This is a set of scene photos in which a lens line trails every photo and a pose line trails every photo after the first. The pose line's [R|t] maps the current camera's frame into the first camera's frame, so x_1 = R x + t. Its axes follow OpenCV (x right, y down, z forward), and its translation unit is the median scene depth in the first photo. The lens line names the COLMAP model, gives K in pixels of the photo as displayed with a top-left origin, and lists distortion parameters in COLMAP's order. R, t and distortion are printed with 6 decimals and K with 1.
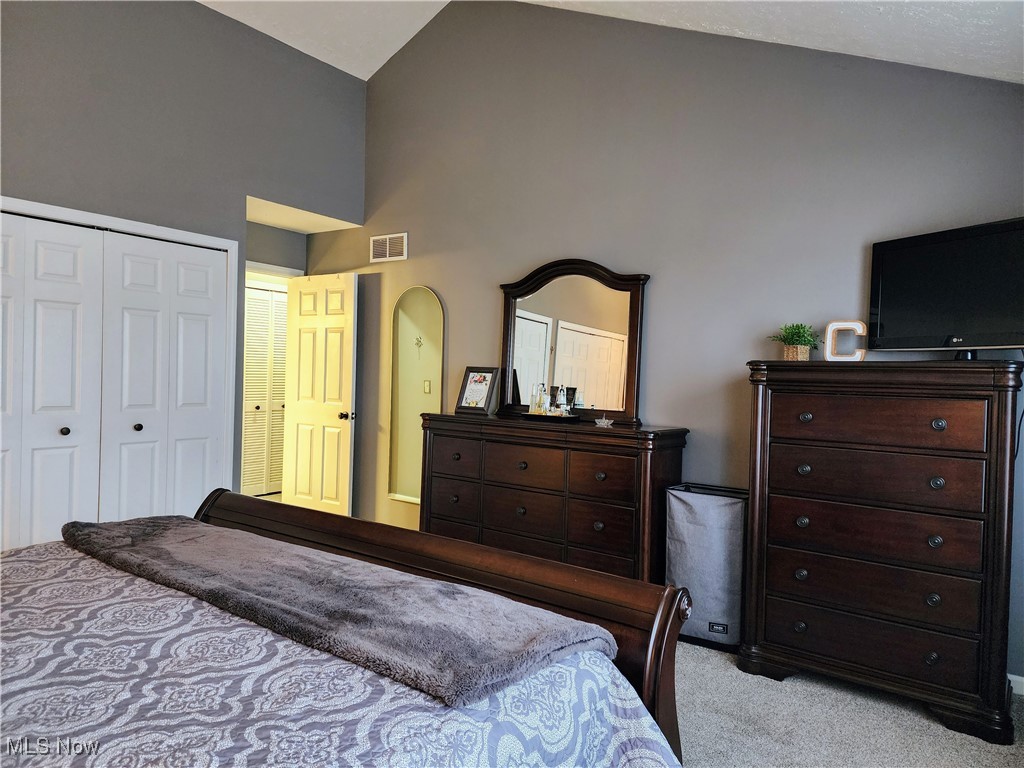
lens RADIAL K [[680.7, 0, 514.3], [0, 680.7, 382.2], [0, 0, 1]] dist [0.068359, -0.061680]
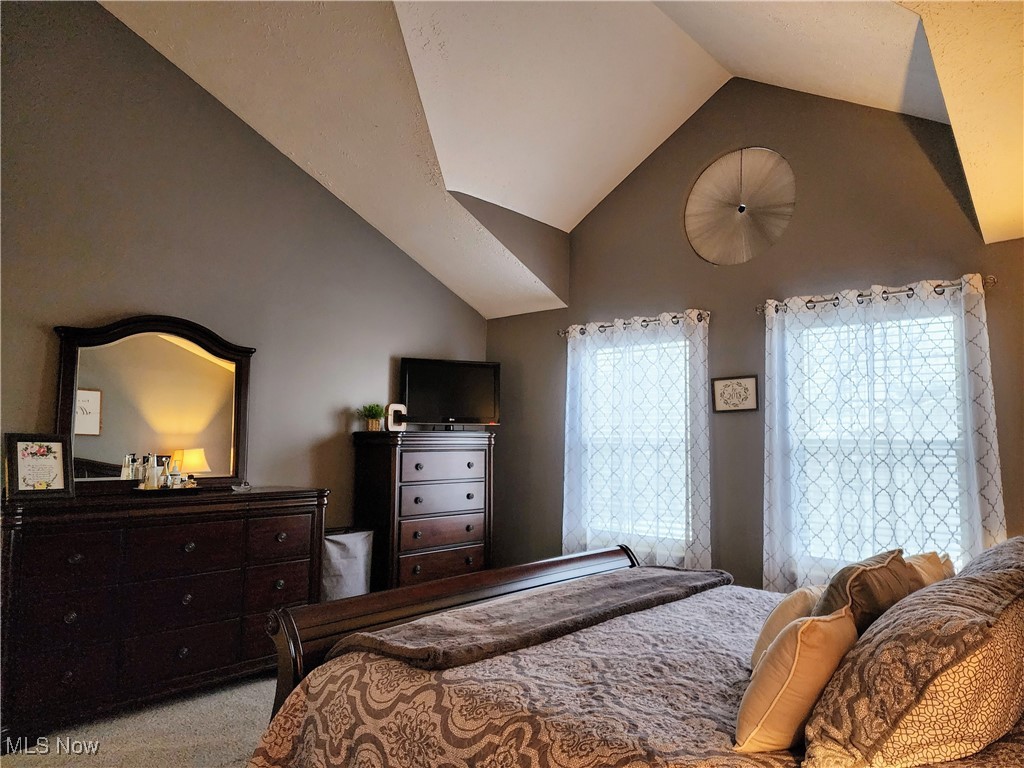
lens RADIAL K [[680.7, 0, 516.3], [0, 680.7, 383.8], [0, 0, 1]] dist [0.068359, -0.061680]
pose [[0.126120, 0.053617, 0.990565, -0.935635], [-0.001502, 0.998547, -0.053858, -0.047616], [-0.992014, 0.005304, 0.126017, 0.497824]]
